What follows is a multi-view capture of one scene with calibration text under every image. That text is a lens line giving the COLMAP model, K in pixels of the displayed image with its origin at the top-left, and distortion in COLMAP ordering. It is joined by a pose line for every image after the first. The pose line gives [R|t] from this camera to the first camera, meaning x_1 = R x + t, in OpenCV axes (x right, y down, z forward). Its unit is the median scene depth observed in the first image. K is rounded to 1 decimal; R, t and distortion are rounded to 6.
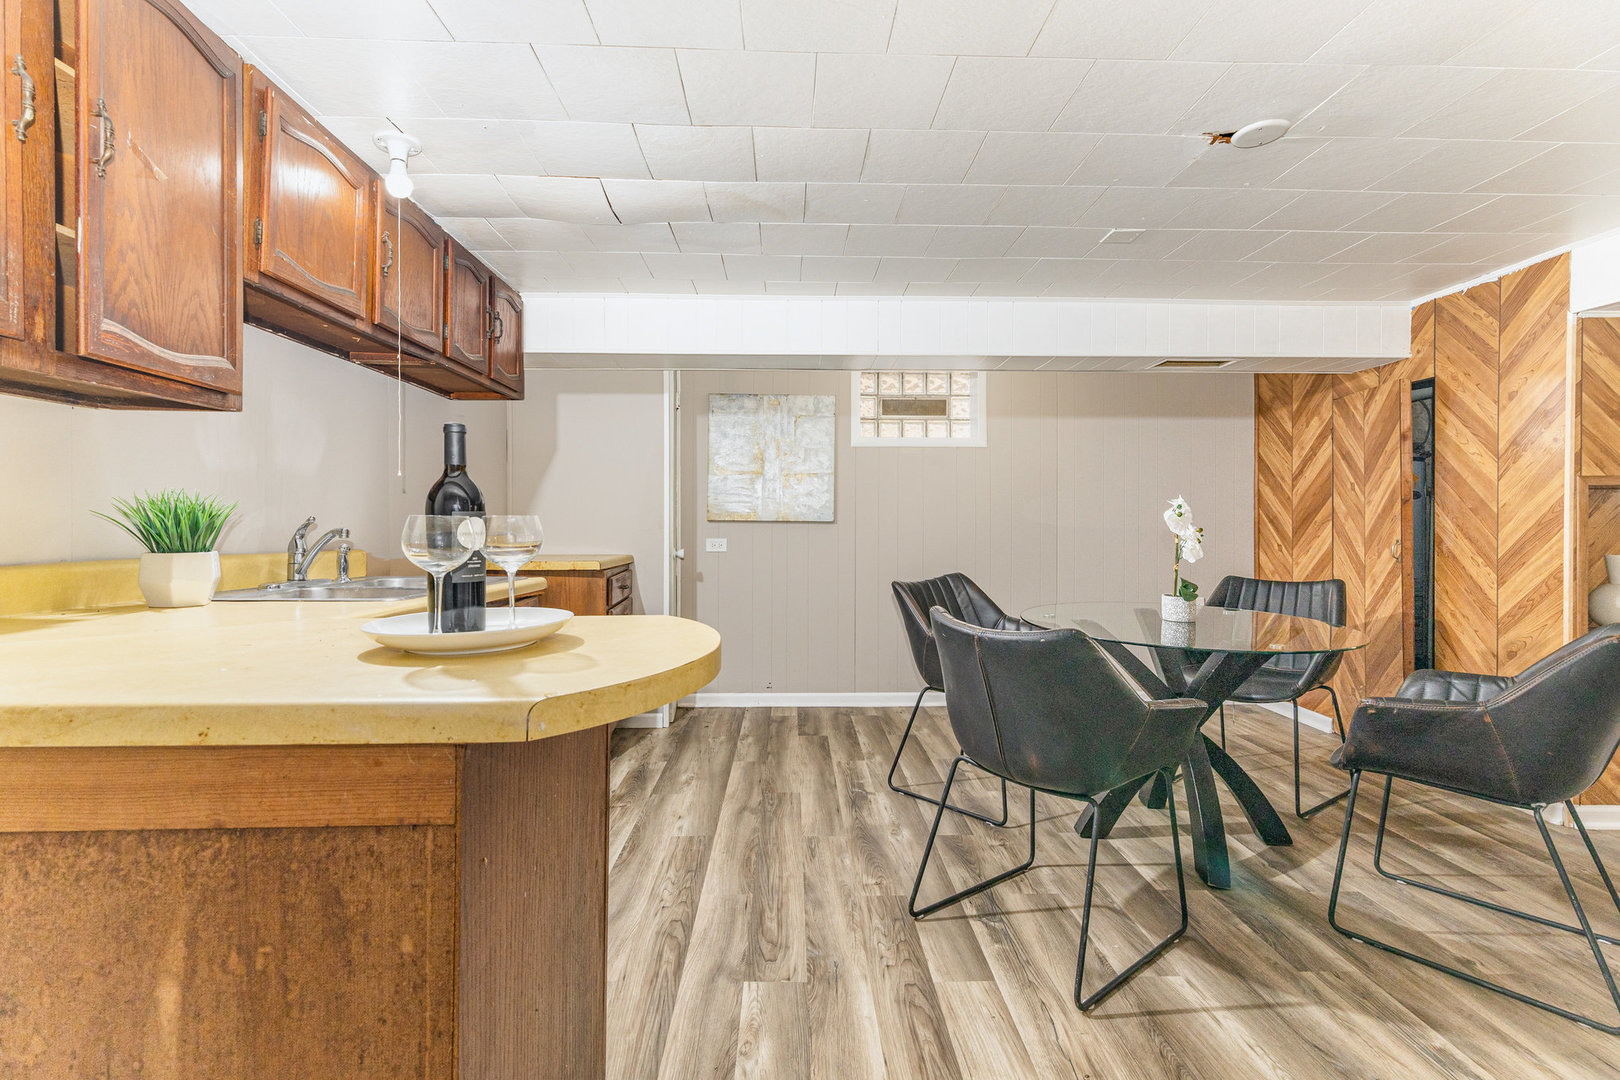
lens RADIAL K [[750.1, 0, 811.7], [0, 750.1, 530.2], [0, 0, 1]] dist [0.009274, 0.000637]
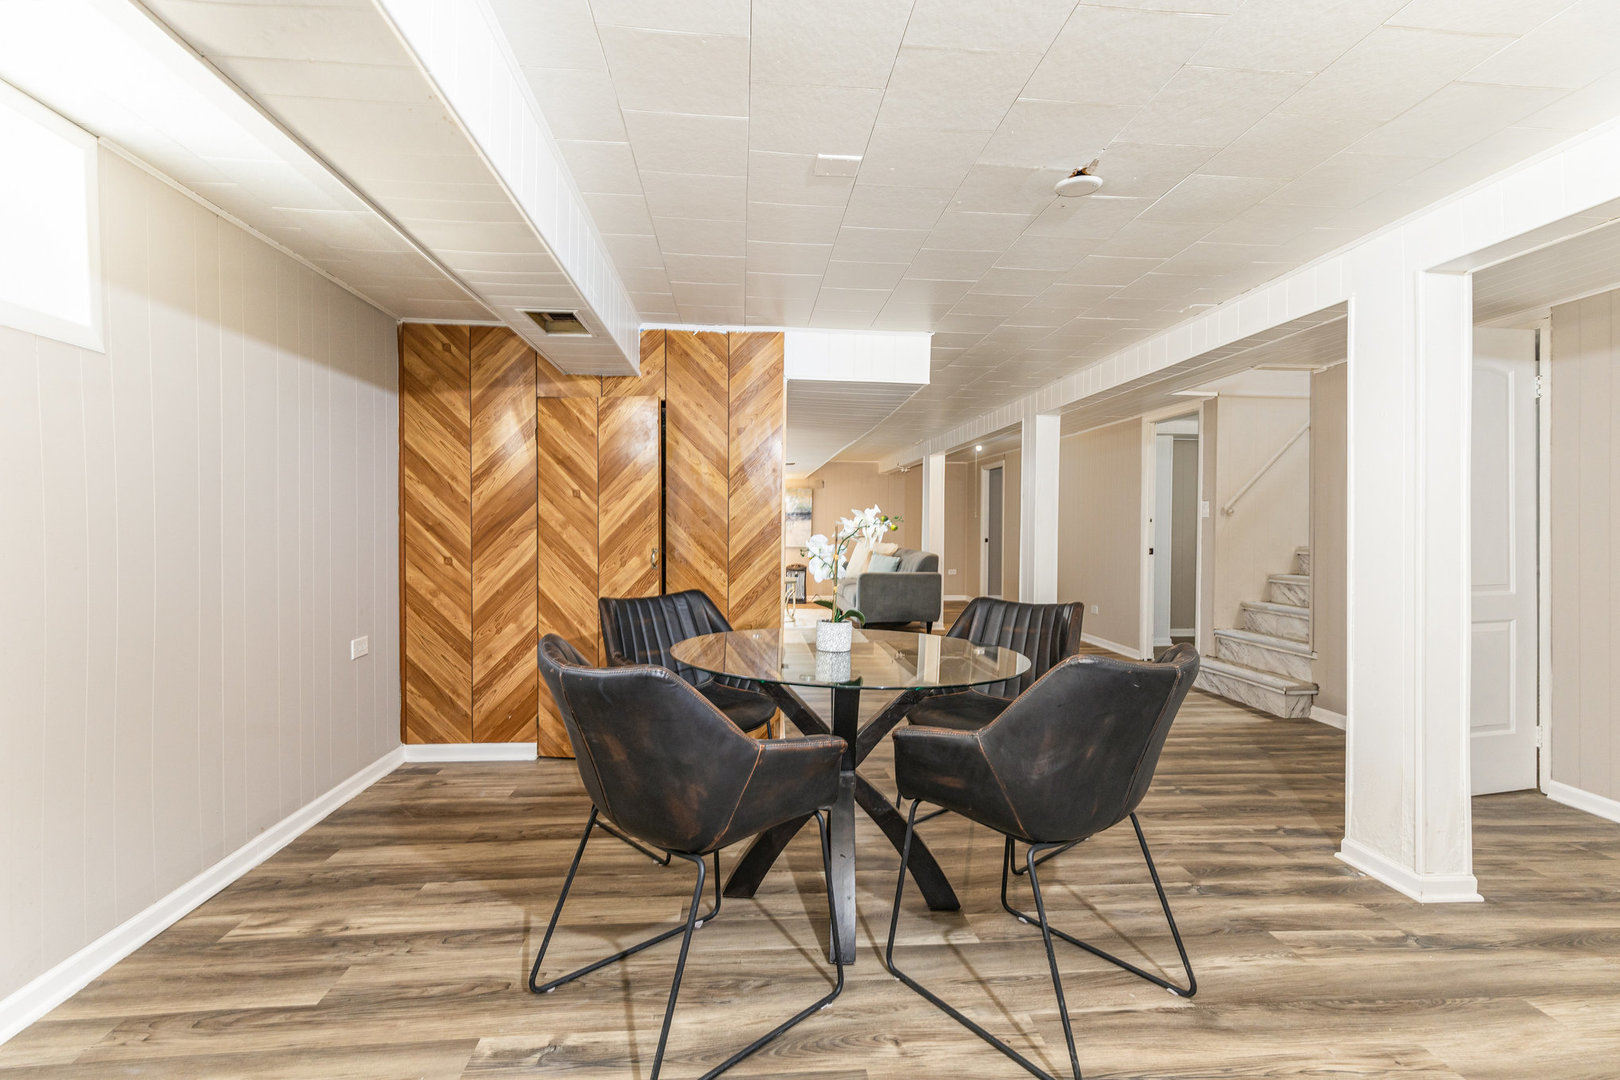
lens RADIAL K [[750.1, 0, 807.9], [0, 750.1, 543.0], [0, 0, 1]] dist [0.009274, 0.000637]
pose [[-0.052776, -0.023324, 0.998334, -0.303682], [0.002960, 0.999719, 0.023512, -0.019941], [-0.998602, 0.004196, -0.052692, 0.892987]]
